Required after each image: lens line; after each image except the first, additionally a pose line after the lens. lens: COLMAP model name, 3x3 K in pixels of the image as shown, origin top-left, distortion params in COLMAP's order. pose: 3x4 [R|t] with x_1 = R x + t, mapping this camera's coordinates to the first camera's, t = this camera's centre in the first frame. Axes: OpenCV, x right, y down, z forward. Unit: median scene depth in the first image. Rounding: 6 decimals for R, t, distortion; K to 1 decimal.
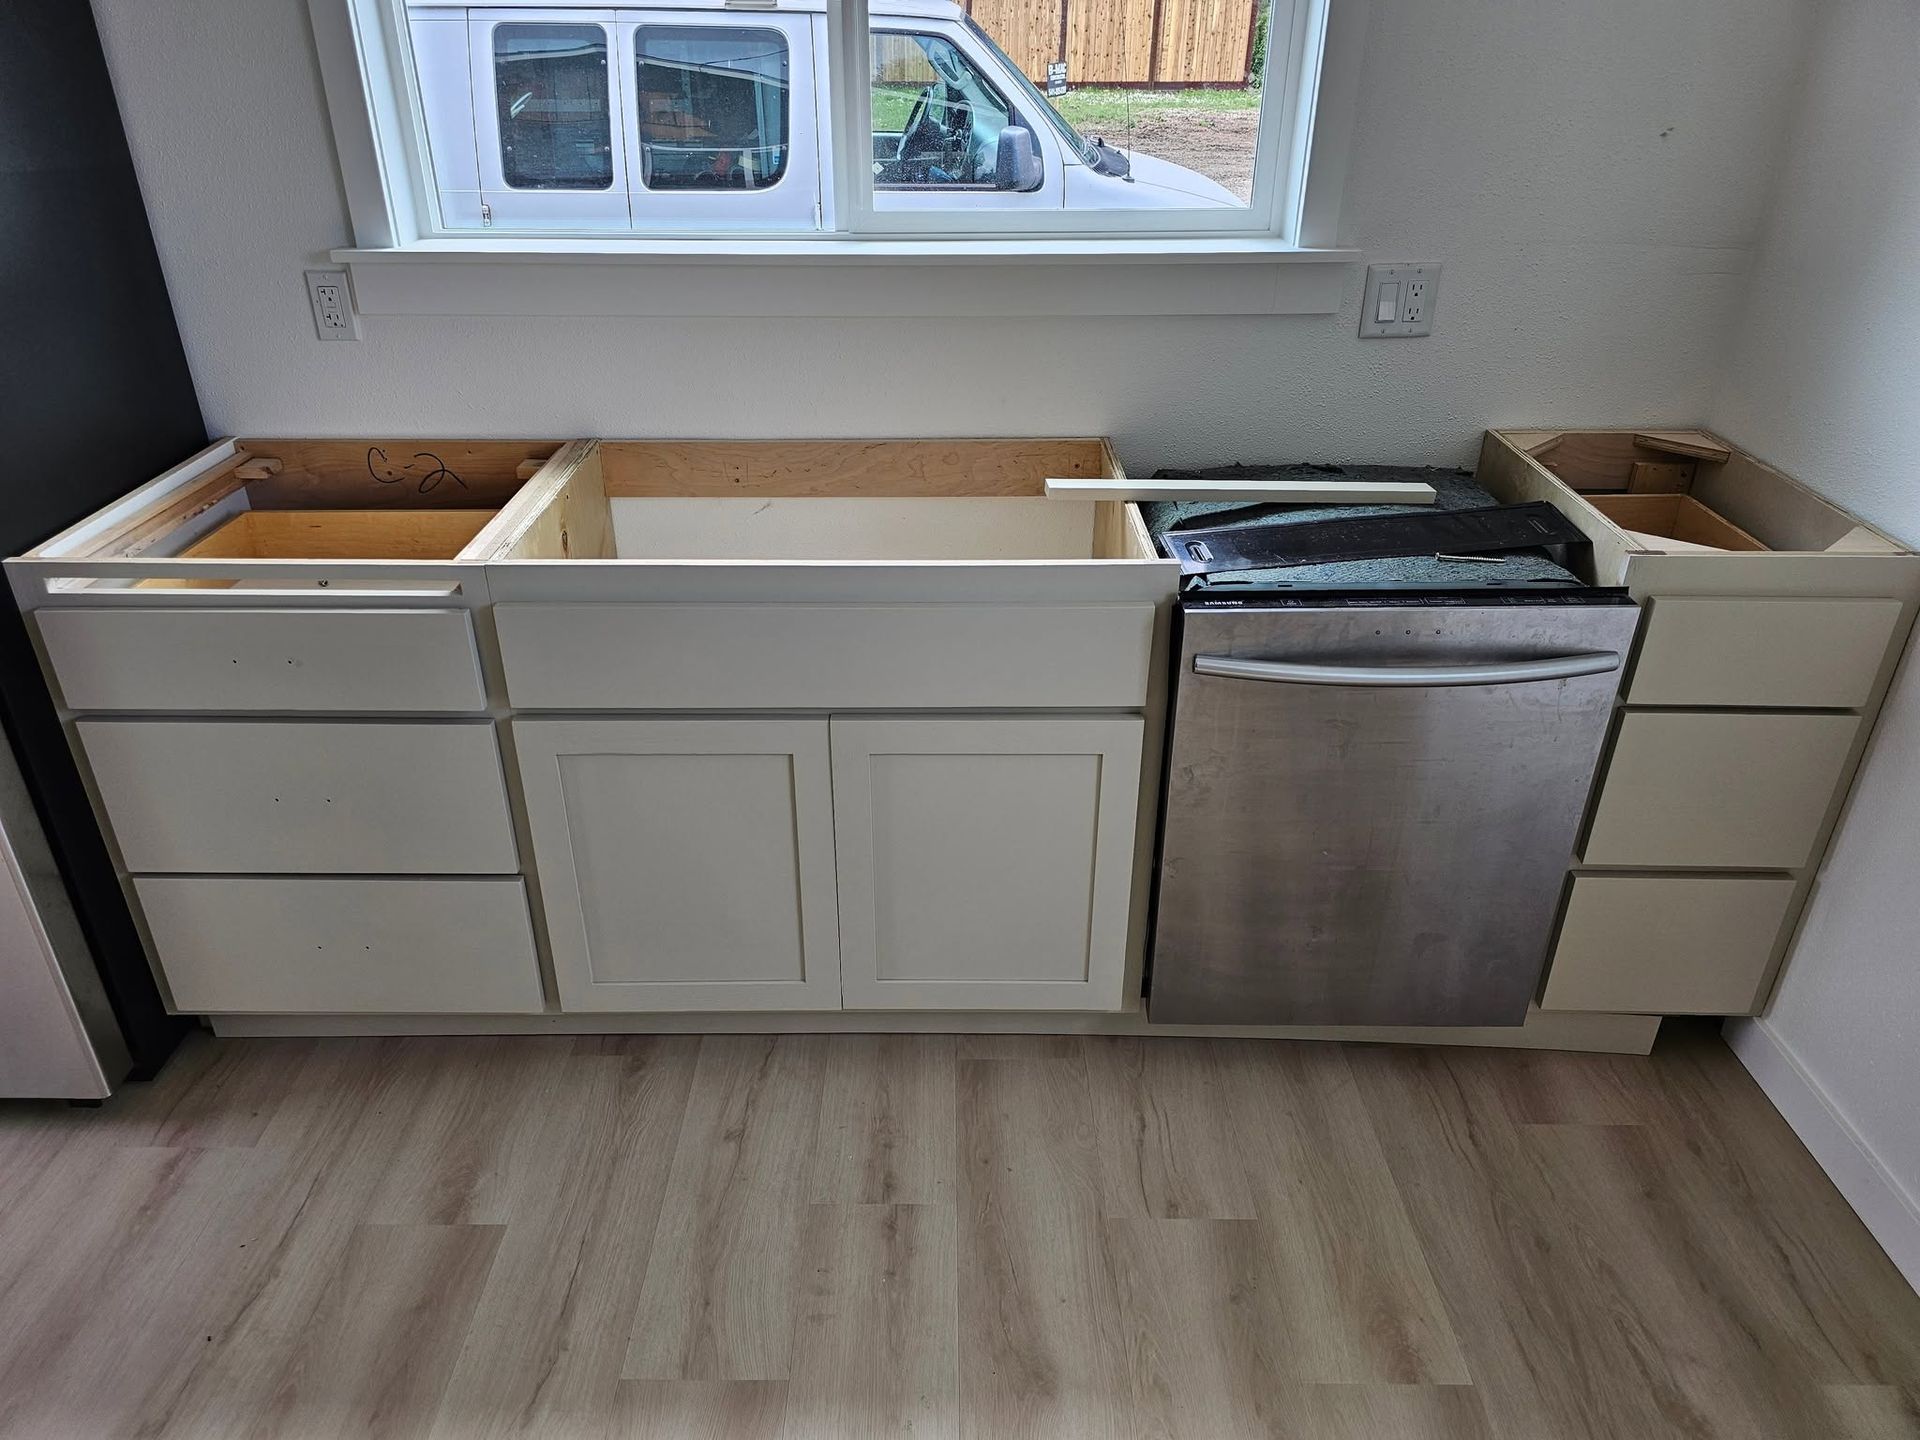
lens RADIAL K [[1316.5, 0, 947.6], [0, 1316.5, 715.9], [0, 0, 1]] dist [0.026712, -0.003164]
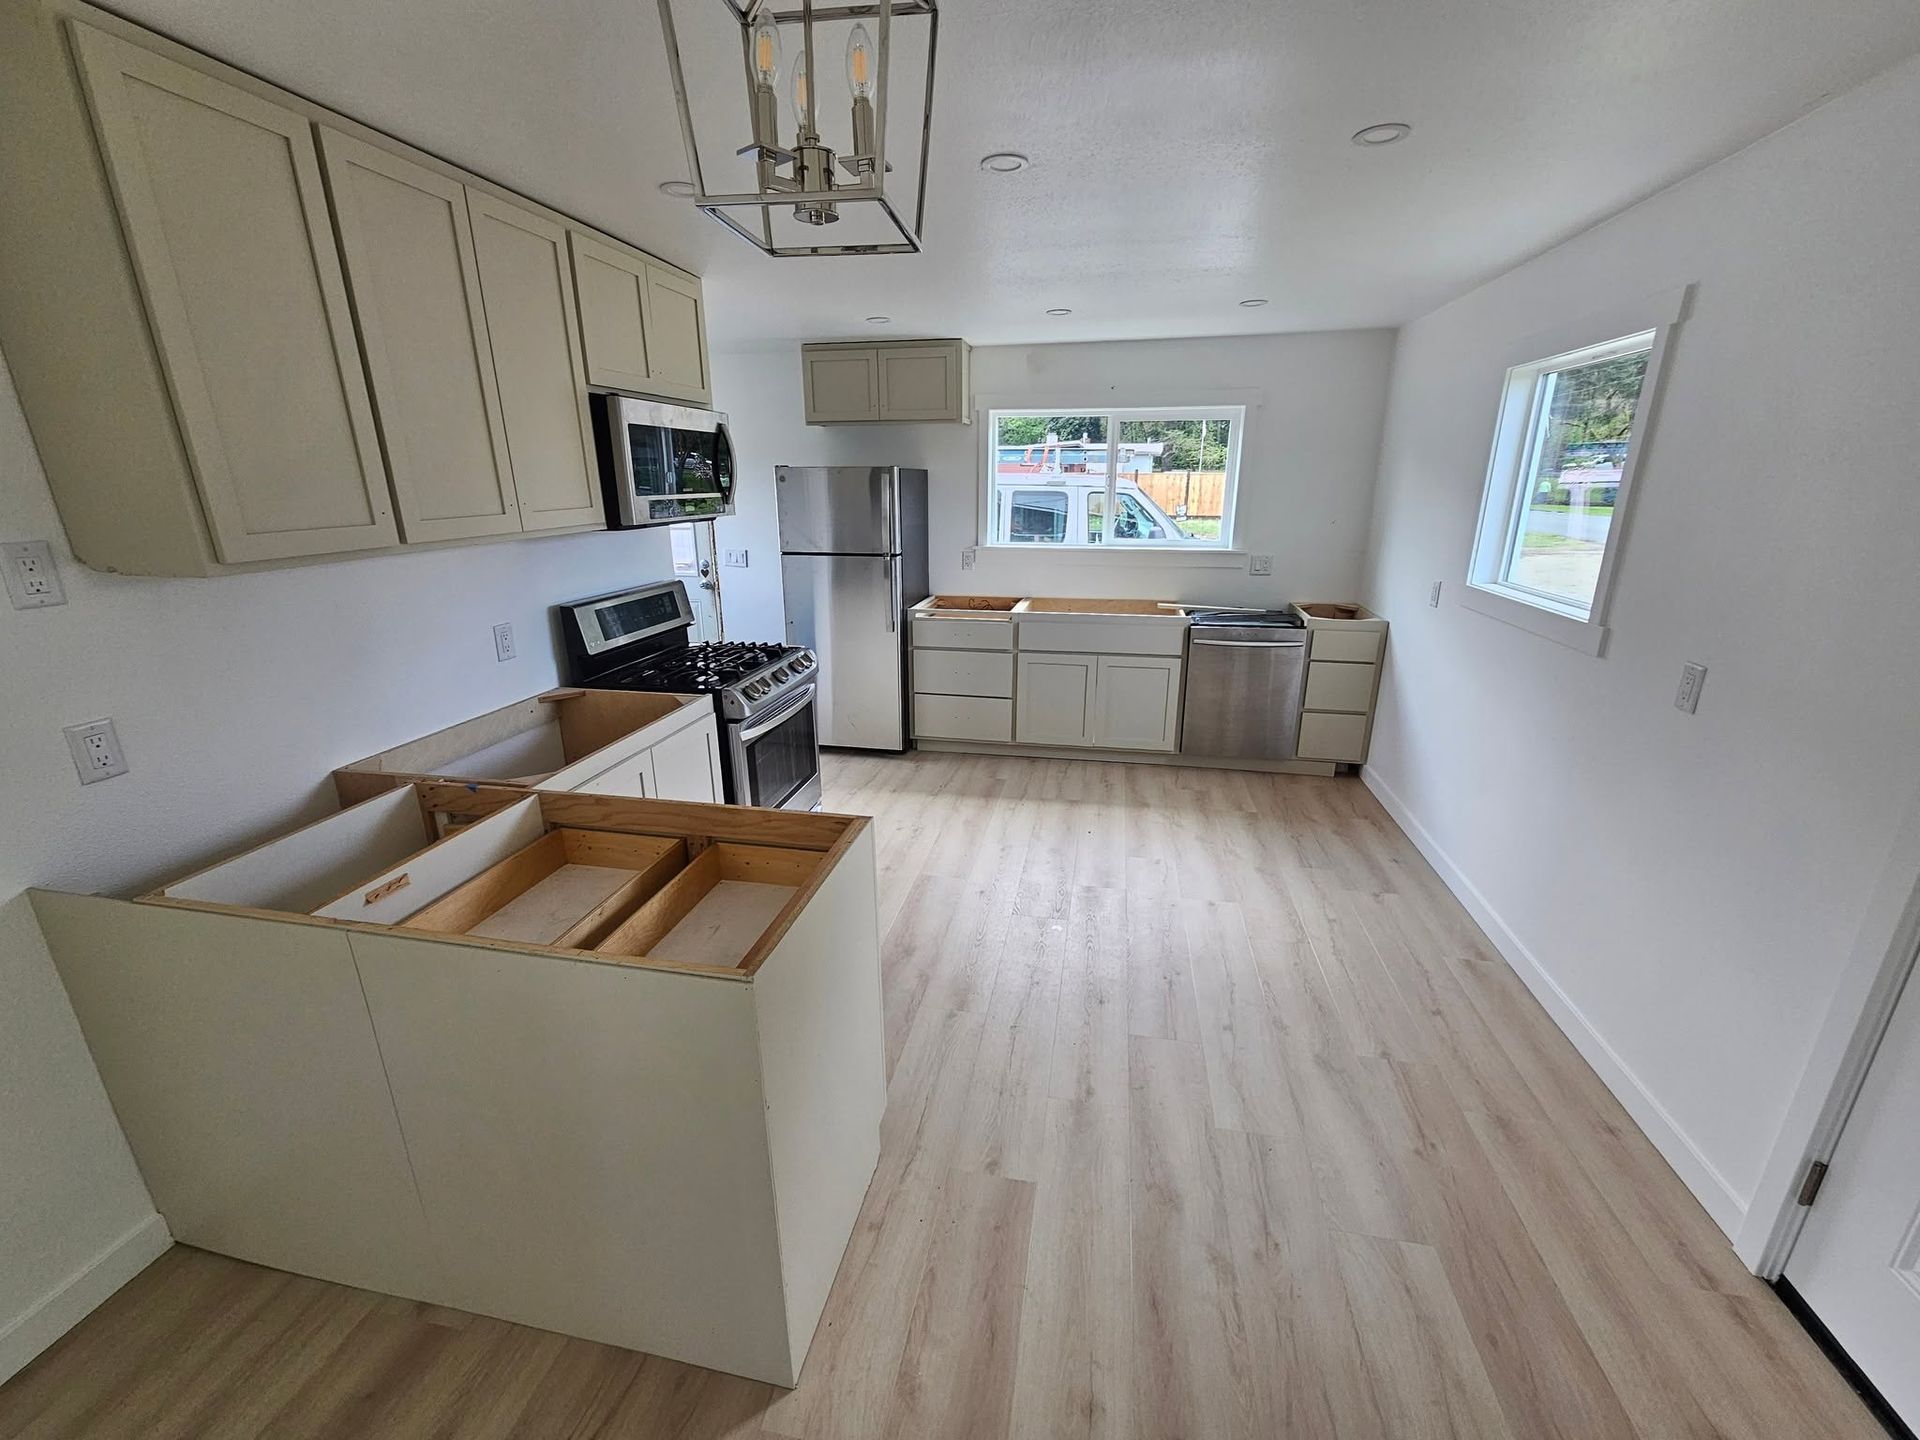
lens RADIAL K [[778.2, 0, 969.4], [0, 778.2, 718.7], [0, 0, 1]] dist [0.001986, 0.000102]
pose [[0.982652, 0.054583, -0.177245, -0.040318], [-0.087143, 0.979527, -0.181474, 0.564731], [0.163710, 0.193771, 0.967291, -1.121113]]
